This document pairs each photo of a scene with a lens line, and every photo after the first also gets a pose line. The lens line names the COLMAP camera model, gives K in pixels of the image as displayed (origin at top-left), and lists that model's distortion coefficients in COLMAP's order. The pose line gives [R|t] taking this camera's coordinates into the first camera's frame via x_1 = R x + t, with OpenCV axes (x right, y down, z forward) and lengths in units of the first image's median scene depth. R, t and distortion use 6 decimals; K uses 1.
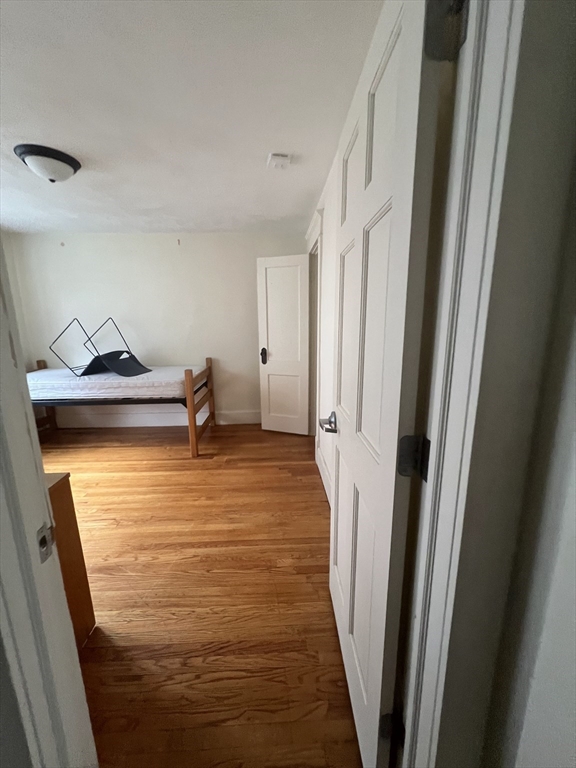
lens RADIAL K [[308.6, 0, 288.0], [0, 308.6, 384.0], [0, 0, 1]] dist [0.000244, 0.000224]
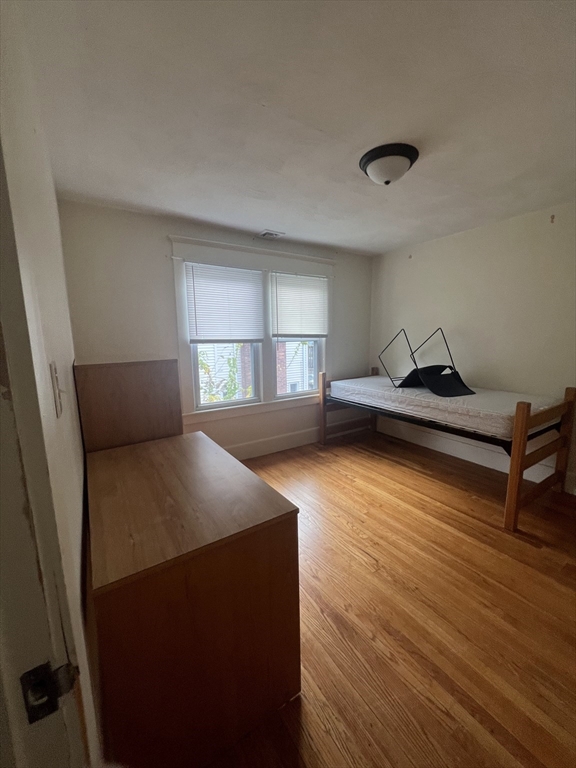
lens RADIAL K [[308.6, 0, 288.0], [0, 308.6, 384.0], [0, 0, 1]] dist [0.000244, 0.000224]
pose [[0.516247, 0.138693, -0.845135, -0.024815], [-0.170806, 0.983649, 0.057088, -0.035757], [0.839234, 0.114883, 0.531496, 0.200595]]
